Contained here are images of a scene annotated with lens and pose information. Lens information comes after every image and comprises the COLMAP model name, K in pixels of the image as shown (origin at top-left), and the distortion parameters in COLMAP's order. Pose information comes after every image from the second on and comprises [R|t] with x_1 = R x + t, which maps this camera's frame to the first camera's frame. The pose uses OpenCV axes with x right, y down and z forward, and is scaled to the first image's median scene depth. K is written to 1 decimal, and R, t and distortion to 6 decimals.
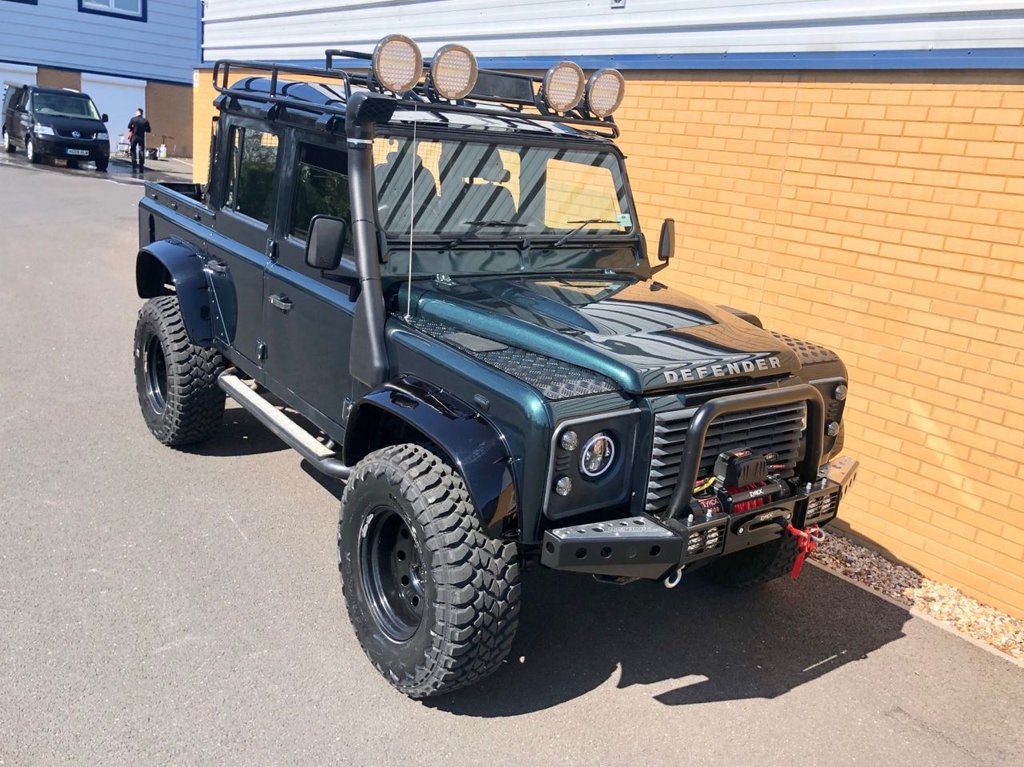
lens RADIAL K [[901.1, 0, 512.0], [0, 901.1, 383.5], [0, 0, 1]] dist [0.003871, 0.014960]
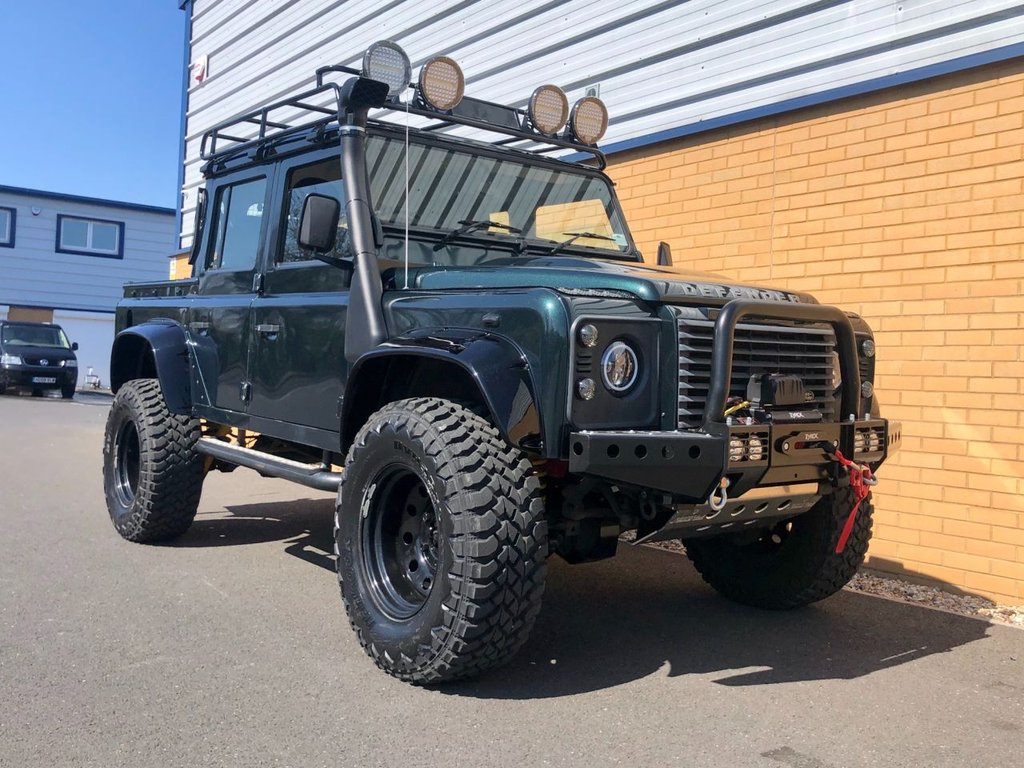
lens RADIAL K [[950.4, 0, 512.9], [0, 950.4, 327.6], [0, 0, 1]] dist [0.005335, -0.000024]
pose [[0.997820, -0.060975, 0.025228, -0.030625], [0.065638, 0.956468, -0.284361, 0.259954], [-0.006791, 0.285397, 0.958385, 0.047999]]
